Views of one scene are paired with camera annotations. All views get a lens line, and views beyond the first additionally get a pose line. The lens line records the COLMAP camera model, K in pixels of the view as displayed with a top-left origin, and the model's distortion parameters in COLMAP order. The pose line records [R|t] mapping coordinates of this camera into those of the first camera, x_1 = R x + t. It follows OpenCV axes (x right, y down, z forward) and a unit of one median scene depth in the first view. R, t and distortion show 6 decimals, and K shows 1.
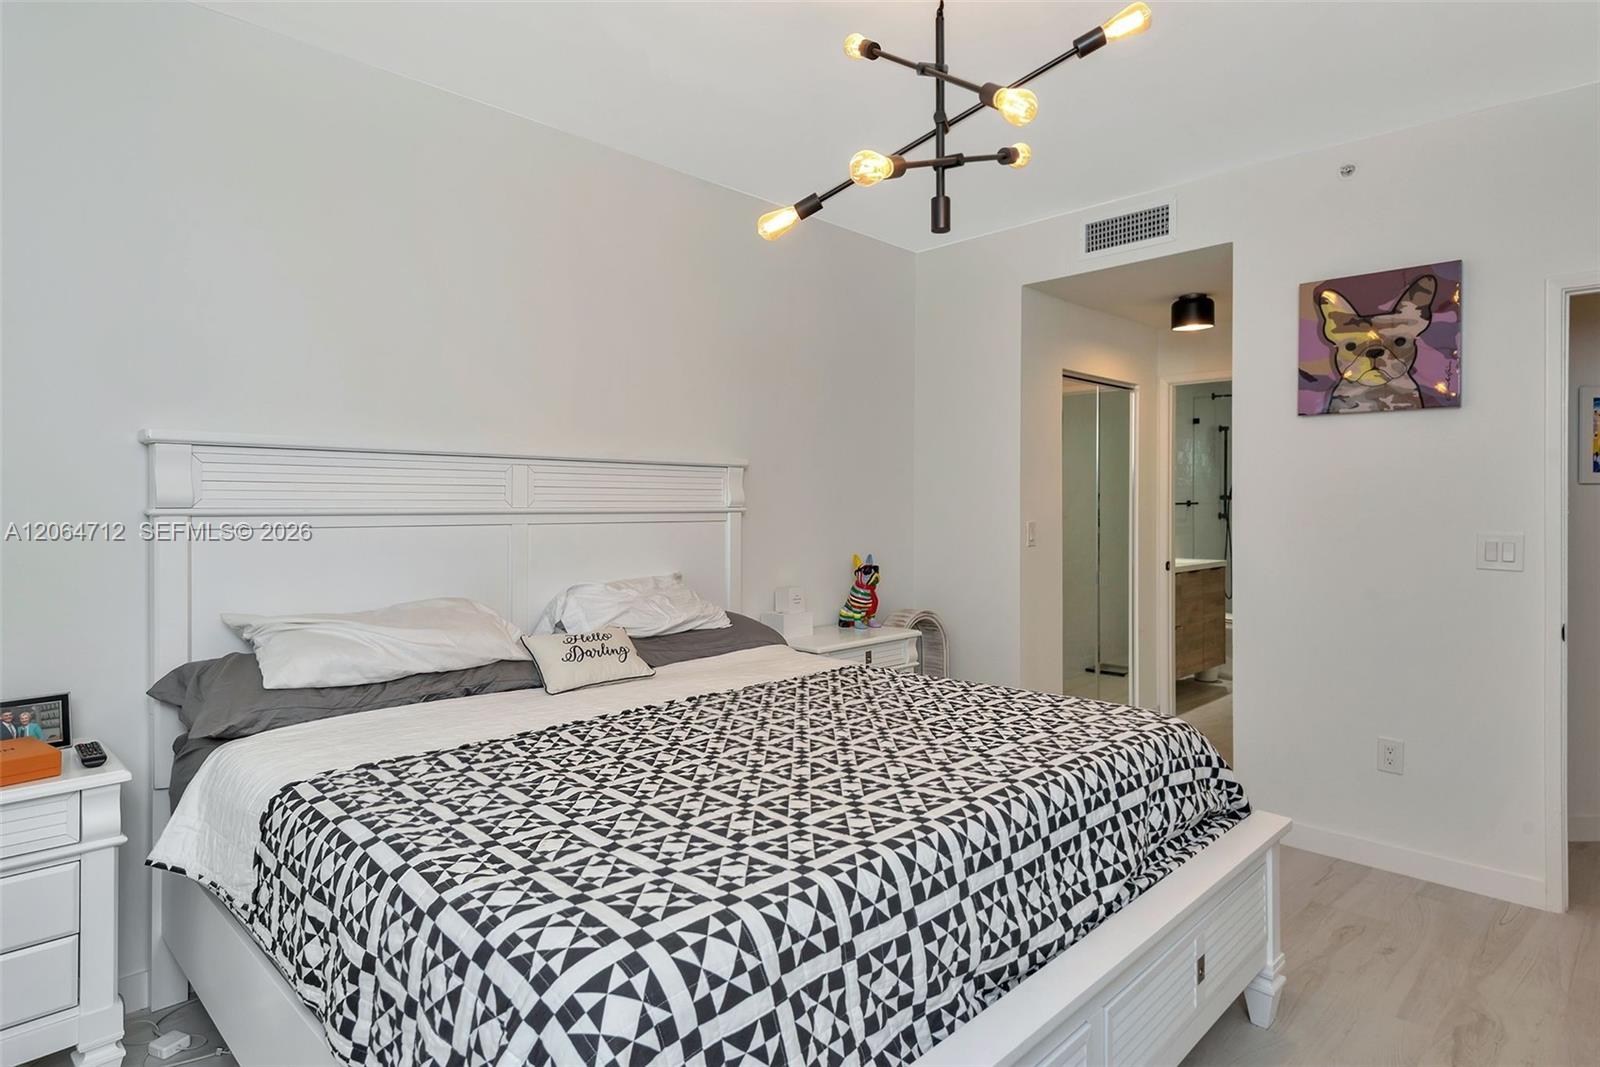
lens RADIAL K [[878.1, 0, 801.1], [0, 878.1, 508.6], [0, 0, 1]] dist [0.000071, -0.000012]
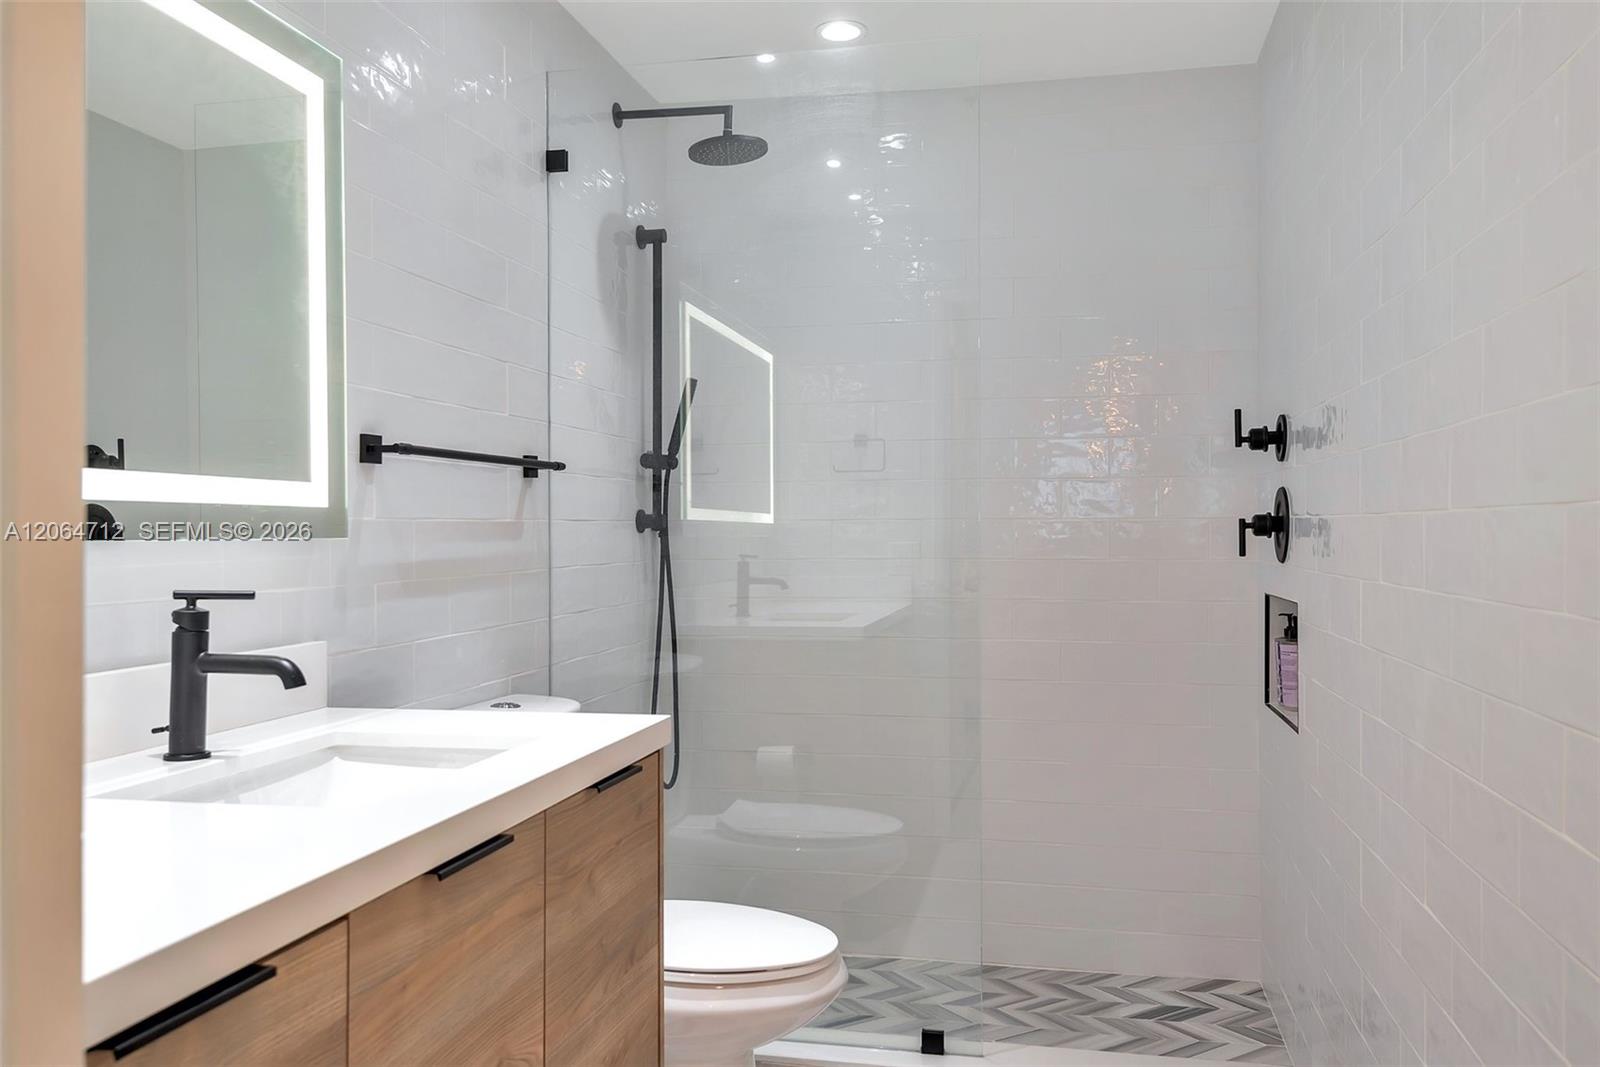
lens RADIAL K [[1271.6, 0, 800.0], [0, 1271.6, 533.5], [0, 0, 1]] dist [0.001397, 0.000189]
pose [[0.844077, -0.005748, 0.536190, 0.304279], [0.009326, 0.999949, -0.003963, 0.016150], [-0.536140, 0.008346, 0.844088, 0.634637]]
